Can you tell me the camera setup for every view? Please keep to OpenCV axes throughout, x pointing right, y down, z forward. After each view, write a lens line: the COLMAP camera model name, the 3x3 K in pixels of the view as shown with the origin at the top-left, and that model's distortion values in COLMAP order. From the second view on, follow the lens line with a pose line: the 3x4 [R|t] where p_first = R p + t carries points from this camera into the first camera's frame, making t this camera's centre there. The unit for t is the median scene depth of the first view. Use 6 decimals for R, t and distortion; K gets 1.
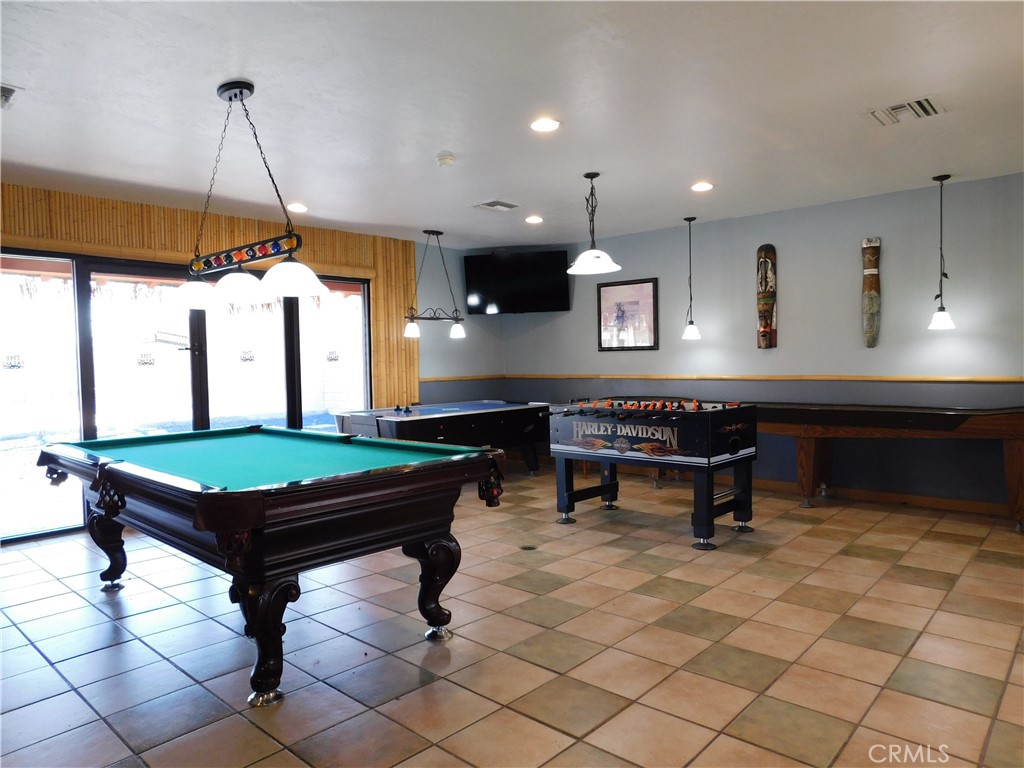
lens RADIAL K [[689.6, 0, 512.0], [0, 689.6, 384.0], [0, 0, 1]] dist [-0.001022, 0.000637]
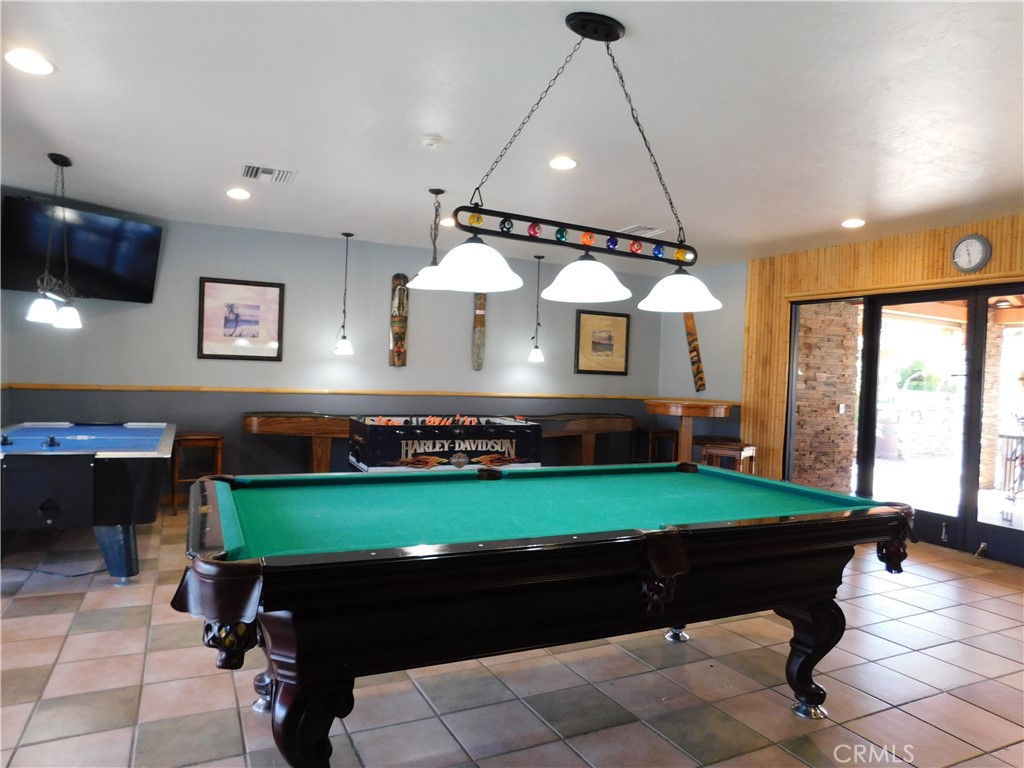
lens RADIAL K [[679.7, 0, 512.0], [0, 679.7, 384.0], [0, 0, 1]] dist [0.005255, 0.002147]
pose [[0.392401, 0.017638, 0.919625, -0.732637], [-0.006601, 0.999844, -0.016359, -0.008908], [-0.919771, 0.000349, 0.392456, 0.515649]]
